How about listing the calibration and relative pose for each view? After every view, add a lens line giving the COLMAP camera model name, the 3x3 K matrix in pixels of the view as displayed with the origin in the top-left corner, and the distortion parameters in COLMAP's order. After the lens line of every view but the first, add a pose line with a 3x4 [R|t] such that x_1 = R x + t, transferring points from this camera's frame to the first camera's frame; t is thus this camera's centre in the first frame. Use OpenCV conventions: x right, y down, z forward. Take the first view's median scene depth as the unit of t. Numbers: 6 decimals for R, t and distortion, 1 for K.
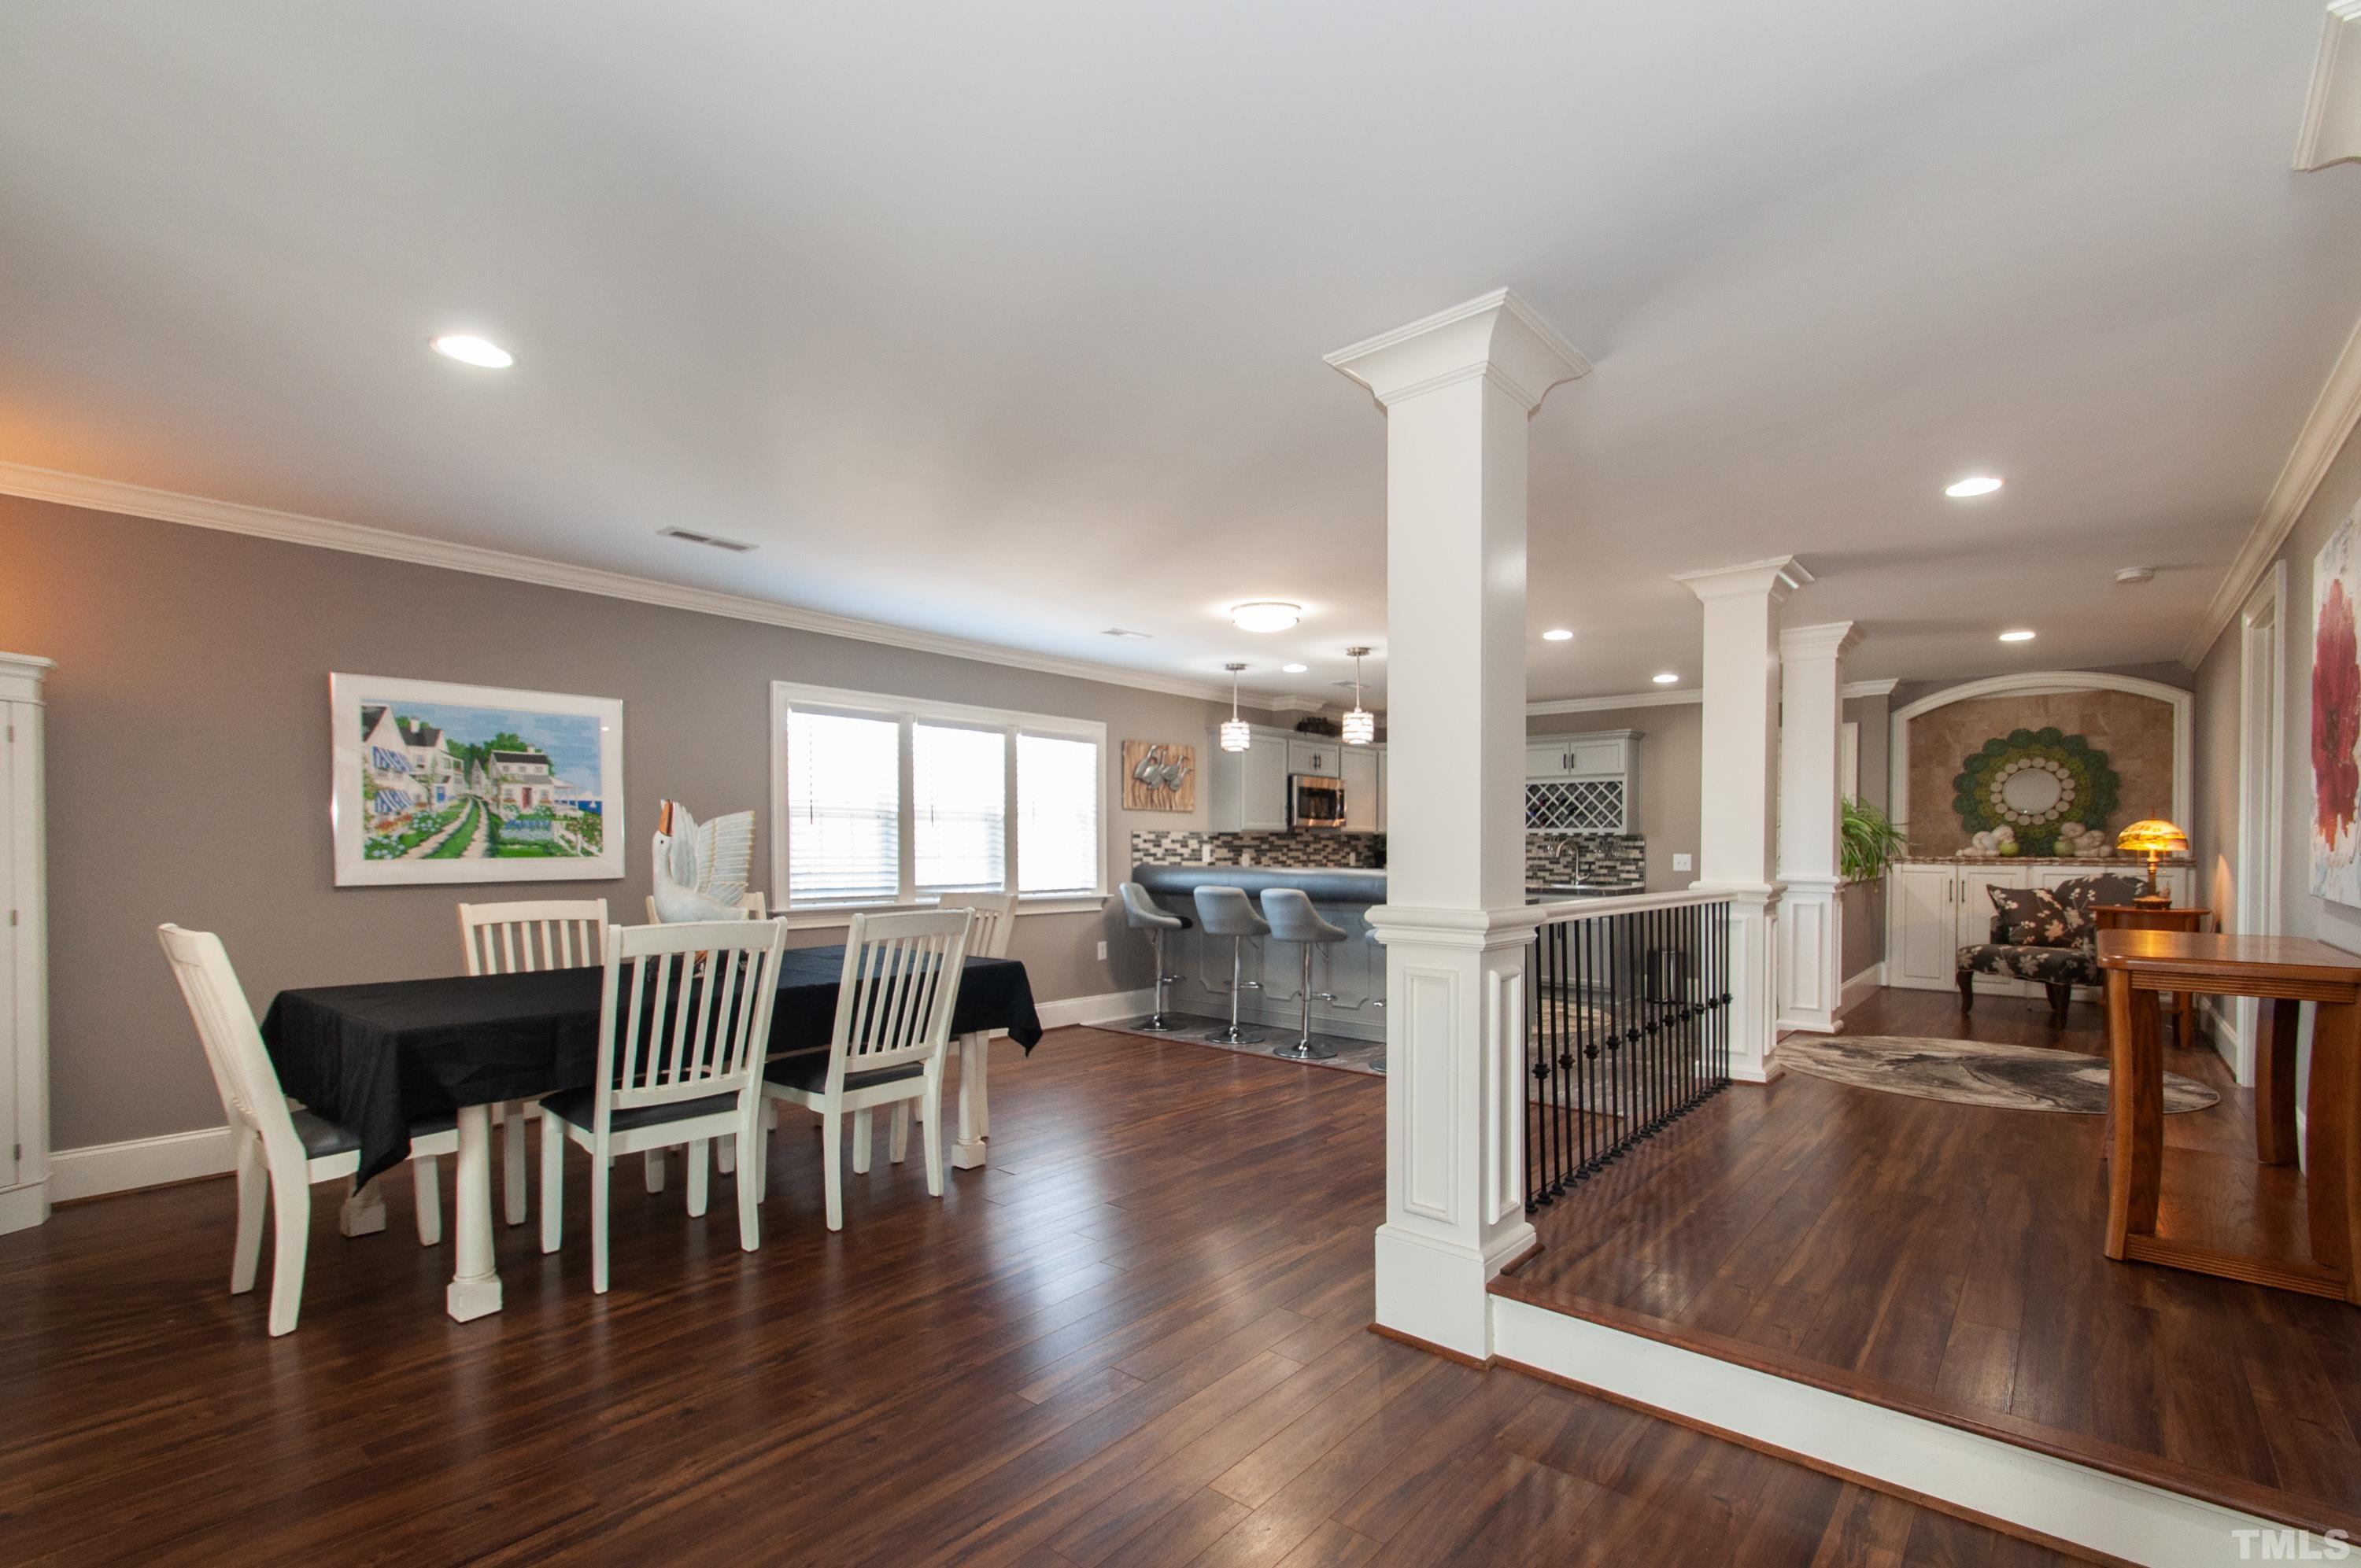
lens RADIAL K [[1079.6, 0, 1225.5], [0, 1079.6, 862.0], [0, 0, 1]] dist [0.011718, -0.000918]
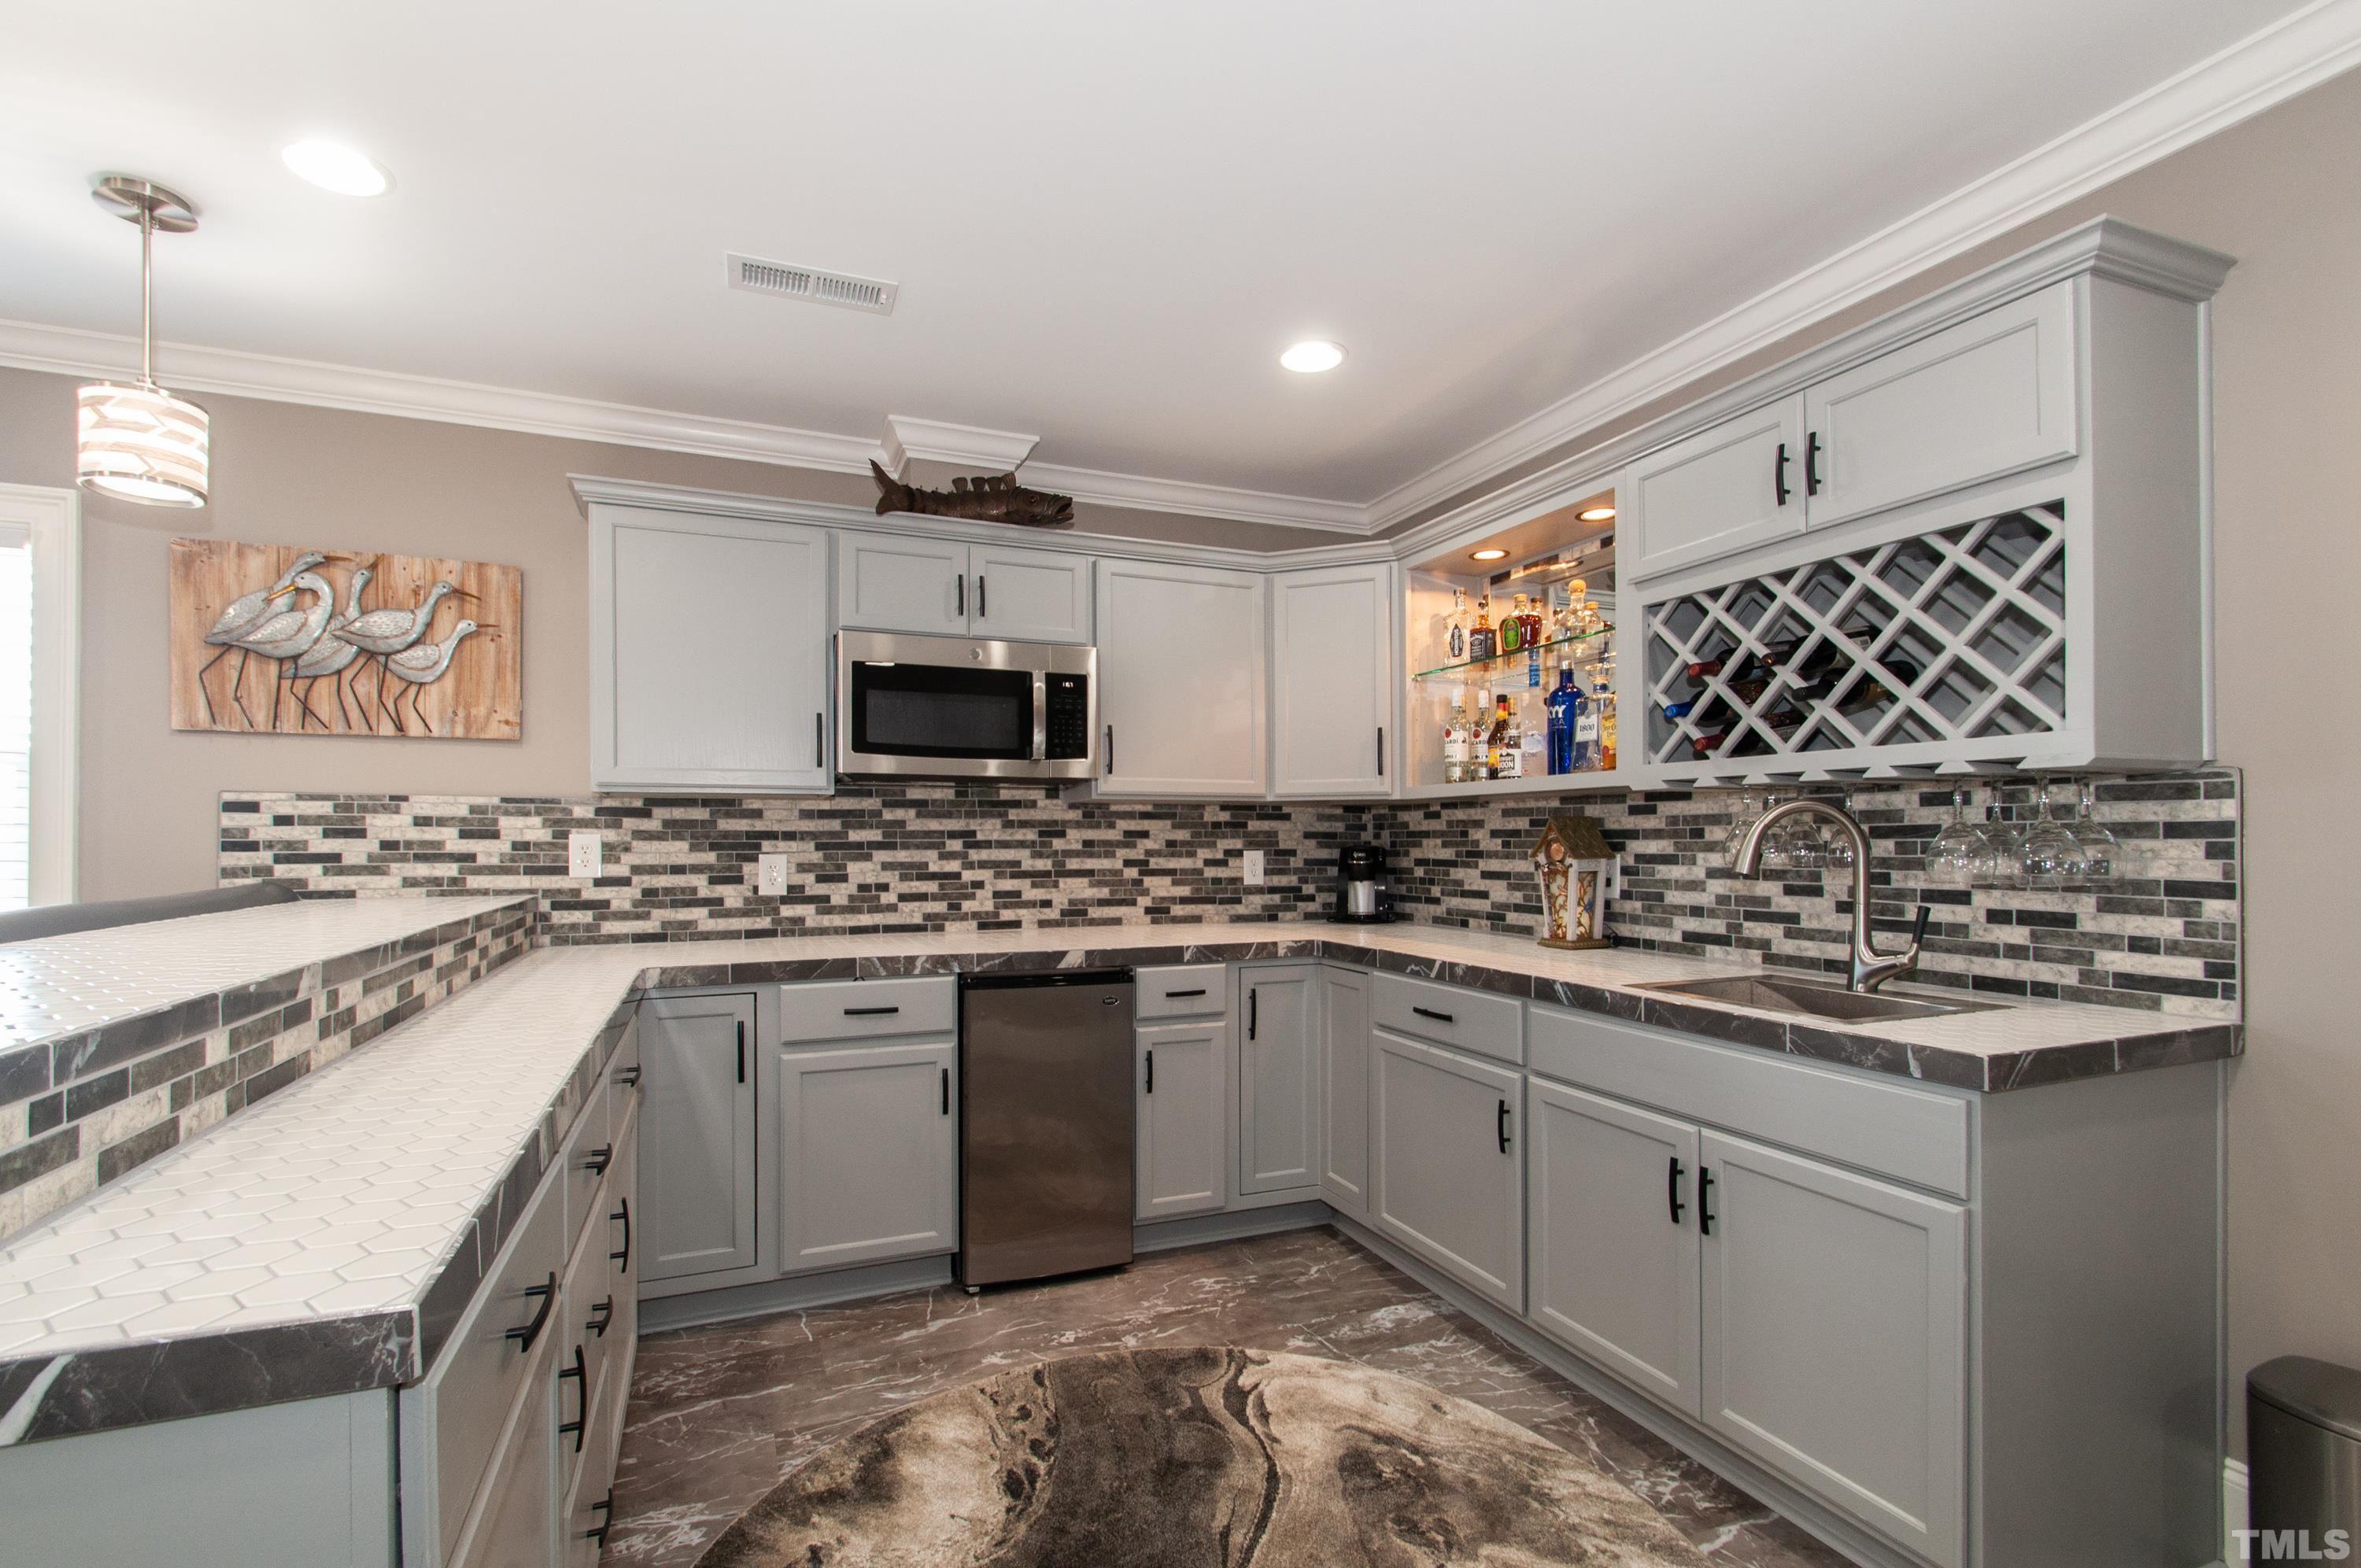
lens RADIAL K [[1079.6, 0, 1154.4], [0, 1079.6, 845.1], [0, 0, 1]] dist [0.011718, -0.000918]
pose [[0.866422, -0.002285, -0.499307, 0.337971], [-0.004254, 0.999919, -0.011957, -0.007515], [0.499294, 0.012484, 0.866343, 0.780972]]
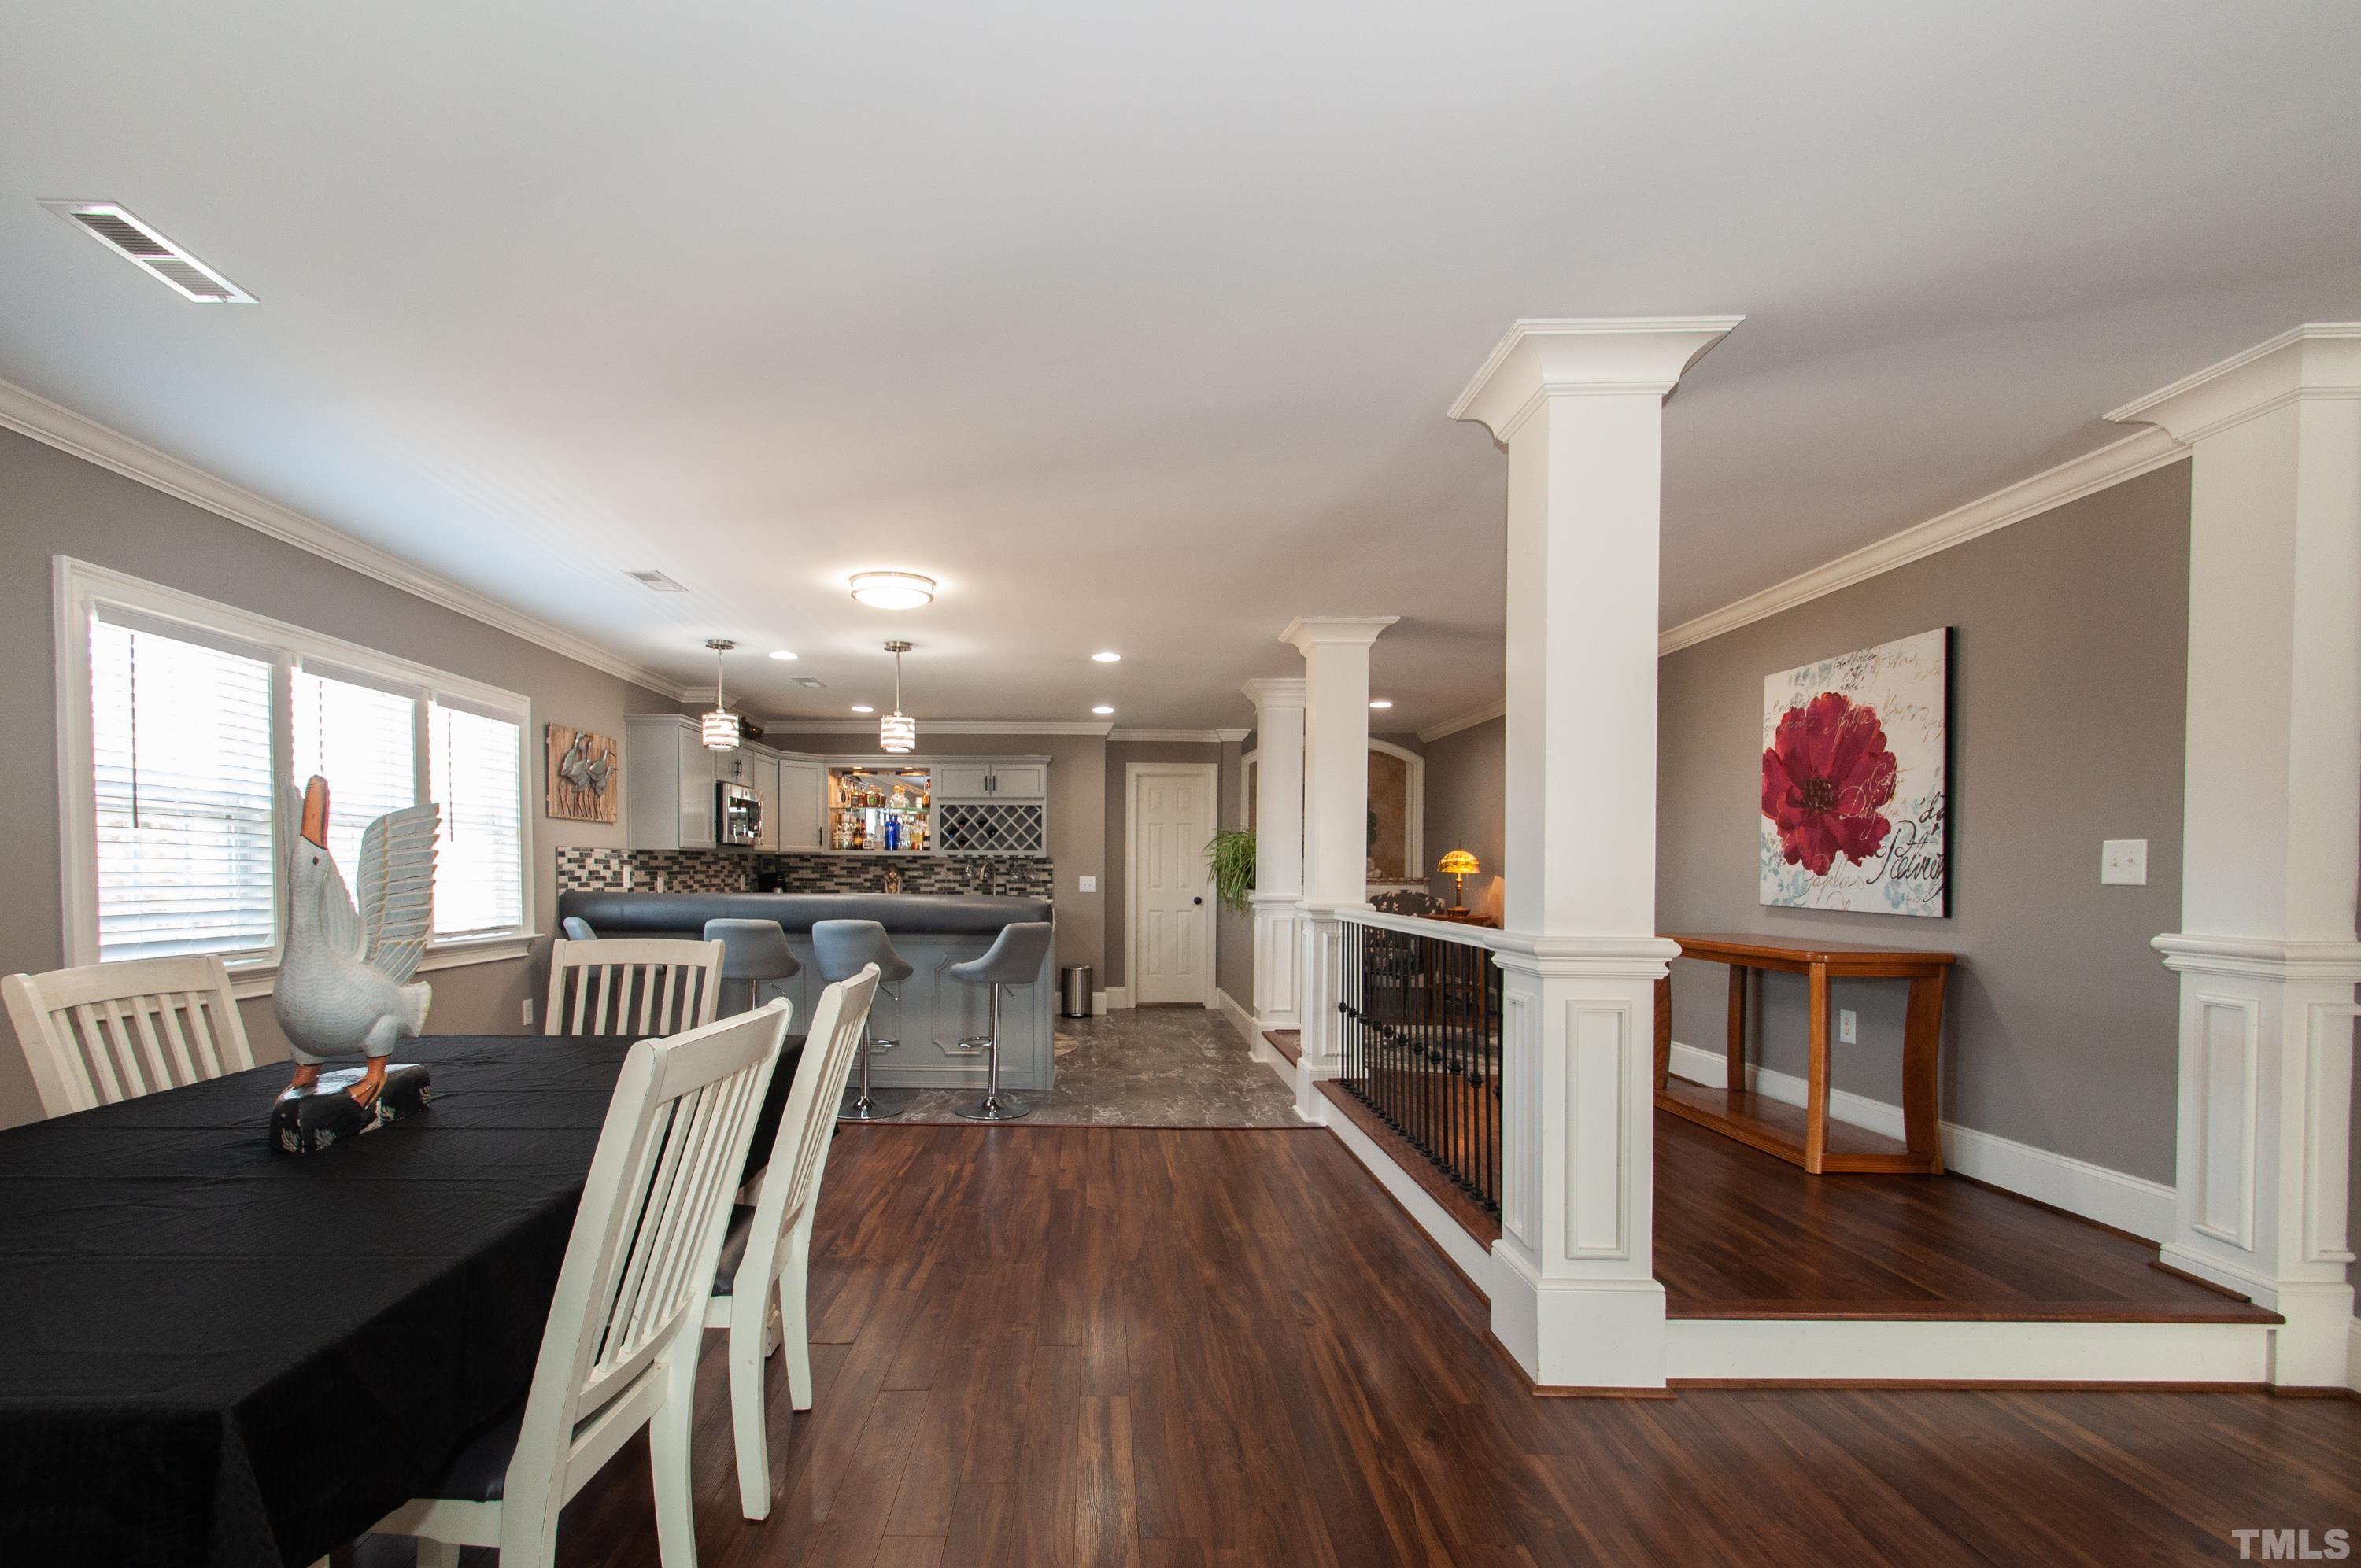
lens RADIAL K [[1079.6, 0, 1113.3], [0, 1079.6, 879.9], [0, 0, 1]] dist [0.011718, -0.000918]
pose [[0.773566, -0.004795, 0.633697, -0.243245], [0.007229, 0.999973, -0.001259, -0.002195], [-0.633674, 0.005555, 0.773580, 0.171354]]
